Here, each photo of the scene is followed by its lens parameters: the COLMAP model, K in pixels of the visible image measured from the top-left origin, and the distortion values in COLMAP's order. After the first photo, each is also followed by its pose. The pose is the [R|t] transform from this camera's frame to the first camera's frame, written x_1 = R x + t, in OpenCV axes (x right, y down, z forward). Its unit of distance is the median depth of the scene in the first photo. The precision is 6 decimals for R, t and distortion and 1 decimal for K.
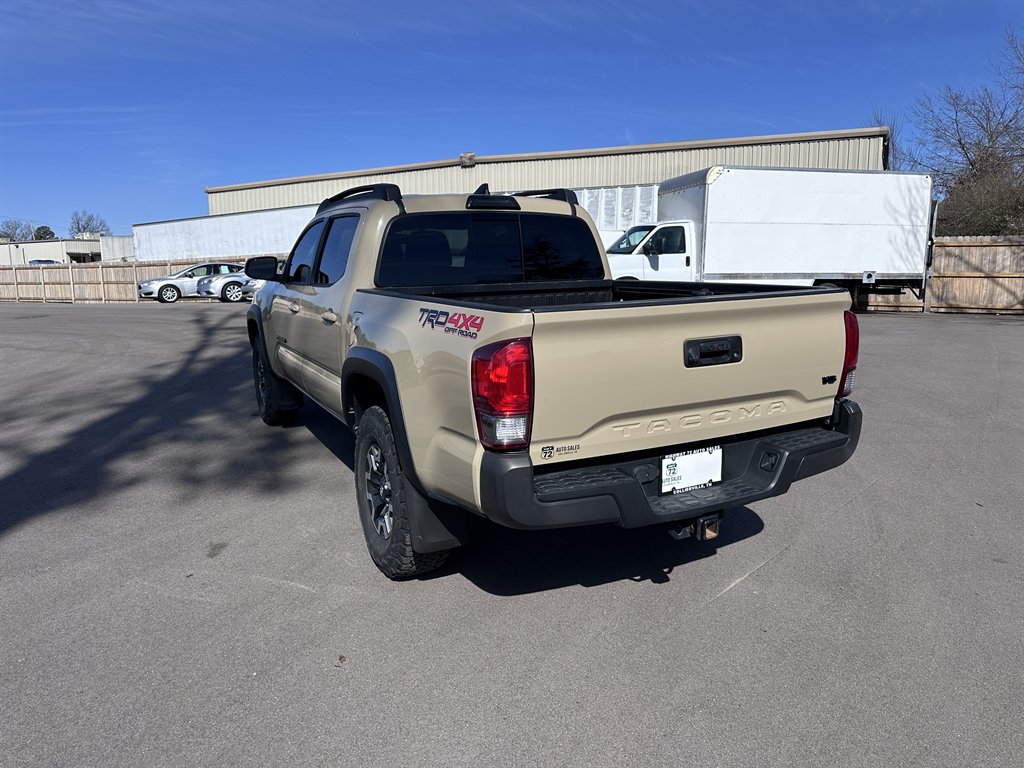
lens RADIAL K [[715.2, 0, 520.4], [0, 715.2, 384.0], [0, 0, 1]] dist [0.037947, -0.053864]
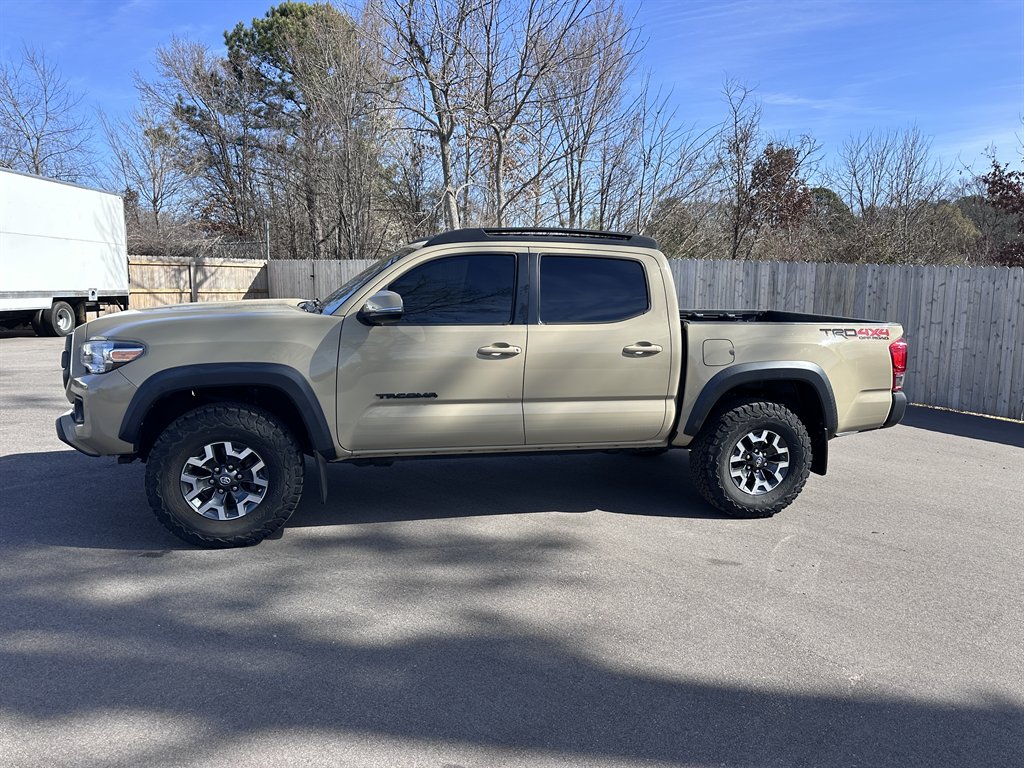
lens RADIAL K [[715.2, 0, 508.6], [0, 715.2, 385.1], [0, 0, 1]] dist [0.037947, -0.053864]
pose [[0.236308, -0.132955, 0.962539, -1.448455], [0.144634, 0.984372, 0.100462, -0.186536], [-0.960854, 0.115476, 0.251845, 0.957696]]
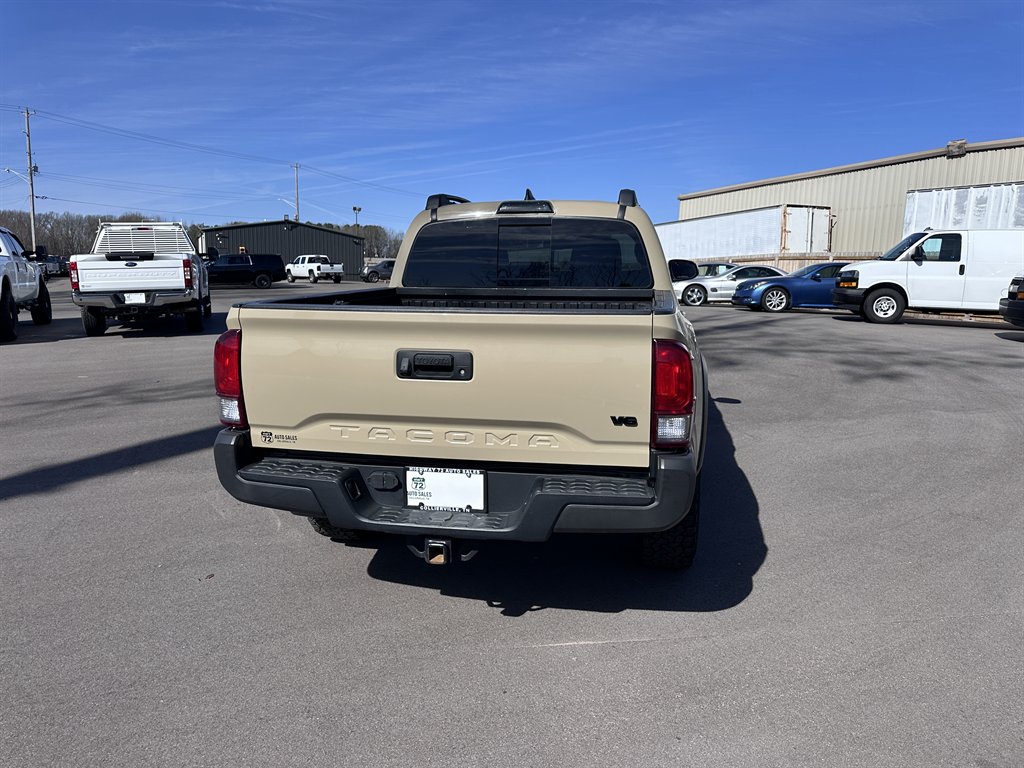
lens RADIAL K [[715.2, 0, 502.6], [0, 715.2, 380.5], [0, 0, 1]] dist [0.037947, -0.053864]
pose [[0.774173, 0.119269, -0.621635, 0.625346], [-0.125191, 0.991539, 0.034330, -0.046416], [0.620470, 0.051245, 0.782554, 0.219594]]
